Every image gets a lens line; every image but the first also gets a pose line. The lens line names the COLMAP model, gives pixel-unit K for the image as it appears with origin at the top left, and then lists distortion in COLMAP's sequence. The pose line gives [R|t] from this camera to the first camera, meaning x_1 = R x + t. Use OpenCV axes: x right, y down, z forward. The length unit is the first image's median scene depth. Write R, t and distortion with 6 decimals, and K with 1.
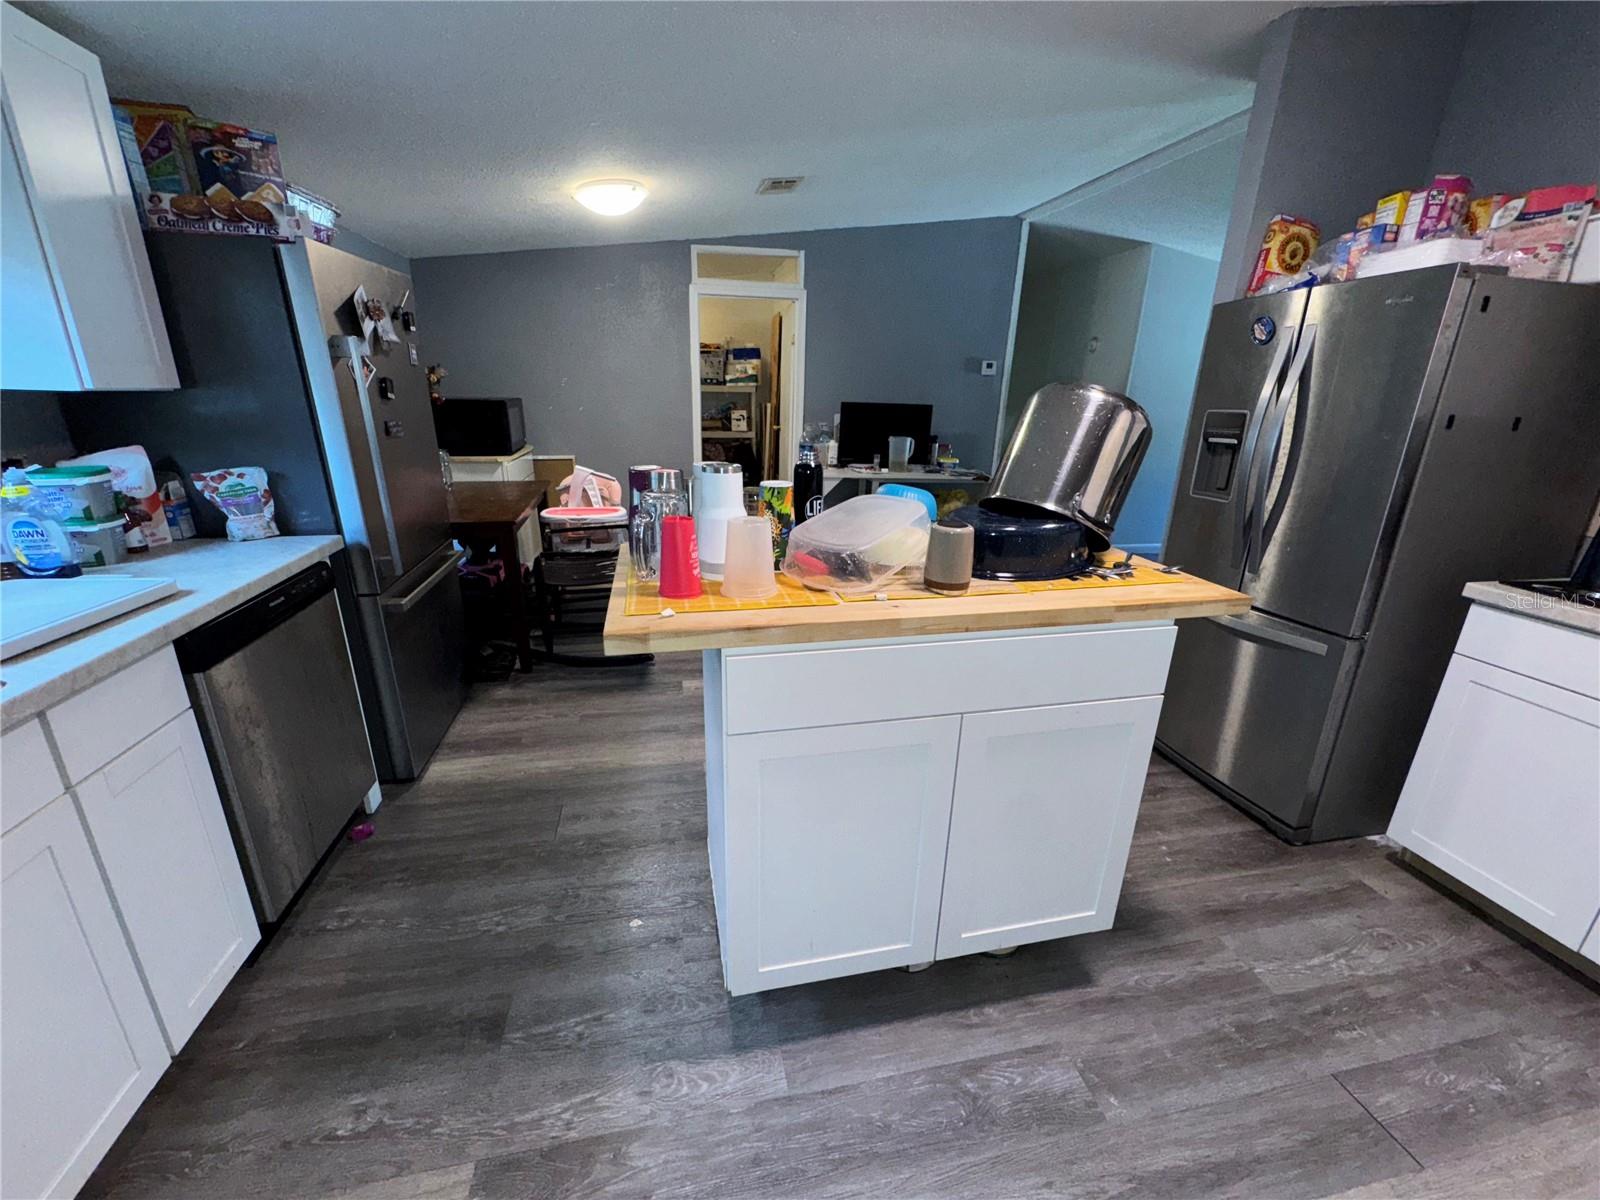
lens RADIAL K [[637.8, 0, 794.4], [0, 637.8, 597.3], [0, 0, 1]] dist [-0.006067, -0.000007]
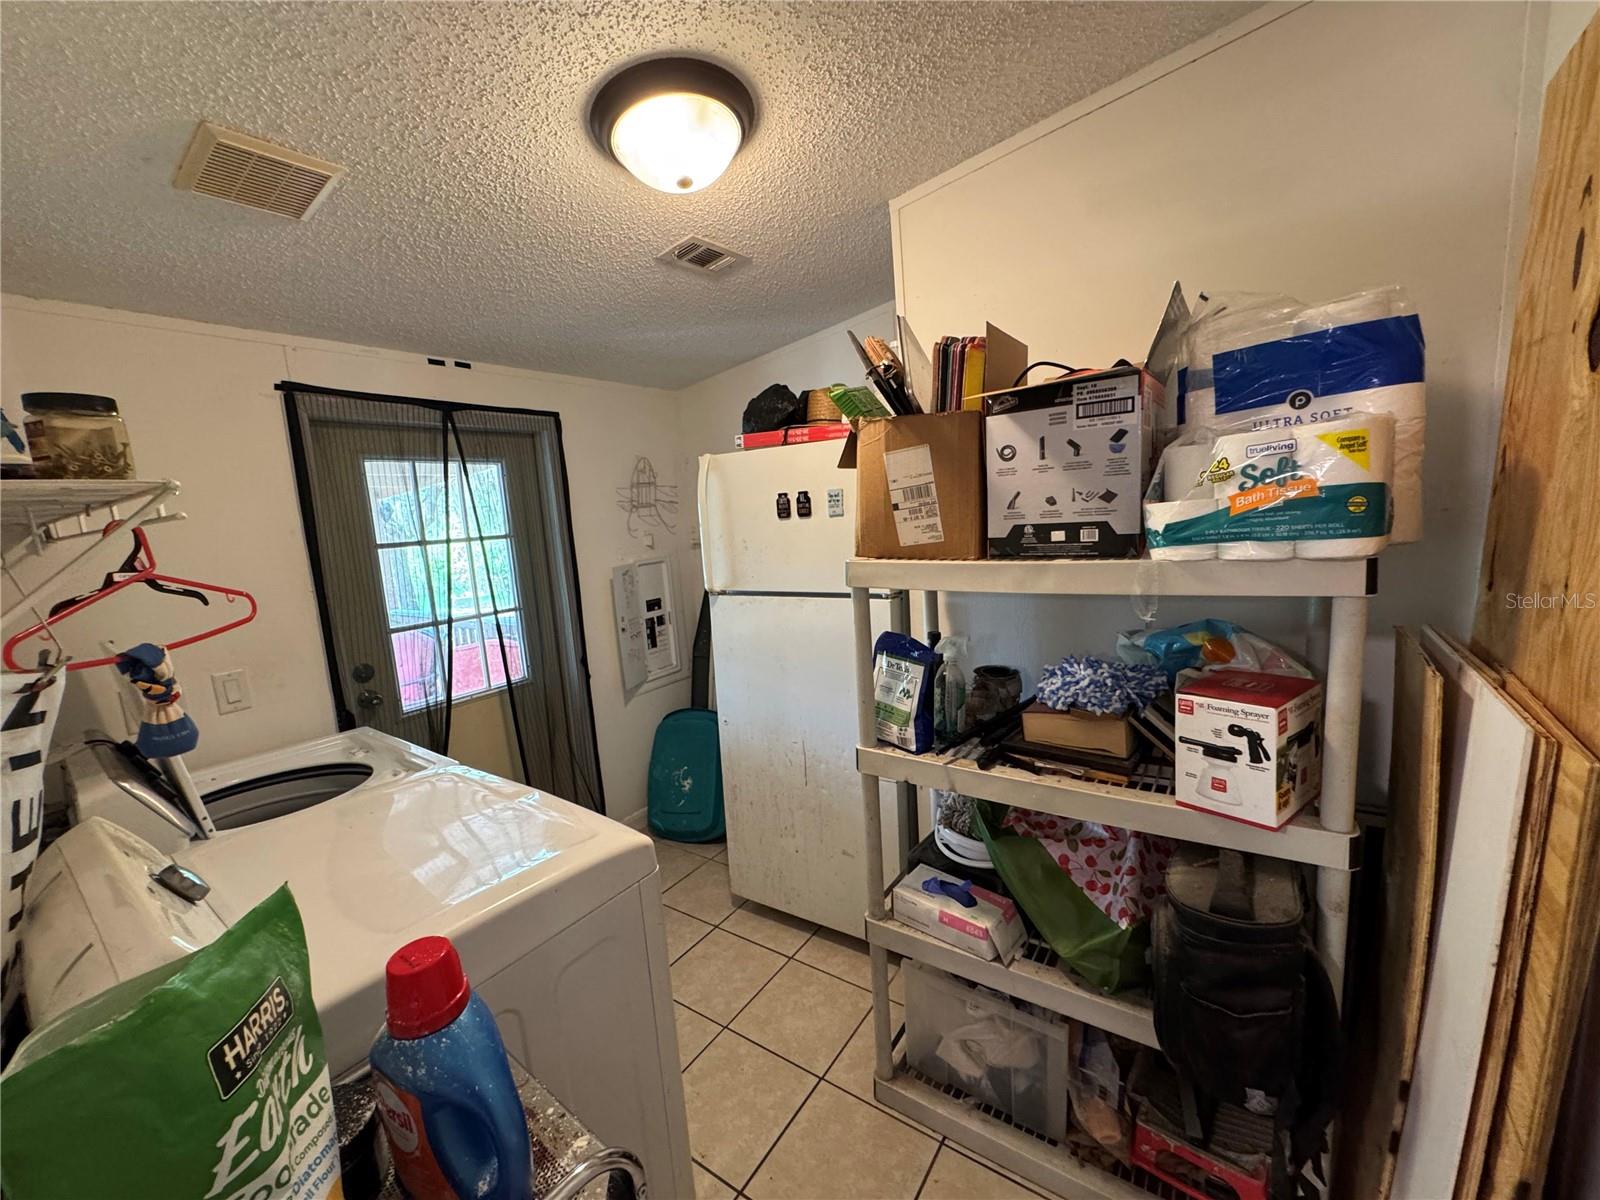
lens RADIAL K [[637.8, 0, 793.7], [0, 637.8, 600.0], [0, 0, 1]] dist [-0.006067, -0.000007]
pose [[0.679775, 0.034106, -0.732627, -0.053770], [-0.147199, 0.984937, -0.090729, -0.358605], [0.718497, 0.169517, 0.674556, 1.001616]]
